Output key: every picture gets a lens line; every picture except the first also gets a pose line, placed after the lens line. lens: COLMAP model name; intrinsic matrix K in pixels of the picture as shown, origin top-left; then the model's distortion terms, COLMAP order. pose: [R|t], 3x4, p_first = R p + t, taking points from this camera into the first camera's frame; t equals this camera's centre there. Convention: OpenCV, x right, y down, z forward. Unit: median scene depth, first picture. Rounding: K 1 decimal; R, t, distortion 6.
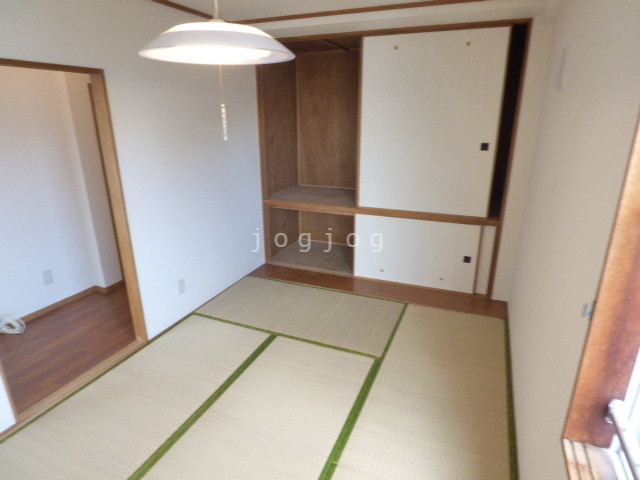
lens RADIAL K [[381.8, 0, 320.0], [0, 381.8, 240.0], [0, 0, 1]] dist [0.001343, 0.002074]
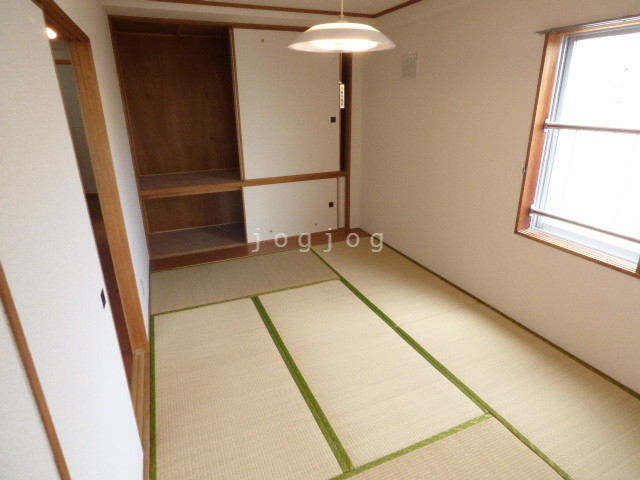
lens RADIAL K [[381.8, 0, 320.0], [0, 381.8, 240.0], [0, 0, 1]] dist [0.001343, 0.002074]
pose [[0.696306, -0.252353, 0.671920, -0.616474], [0.239096, 0.964237, 0.114365, 0.008130], [-0.676750, 0.081020, 0.731741, 0.044567]]
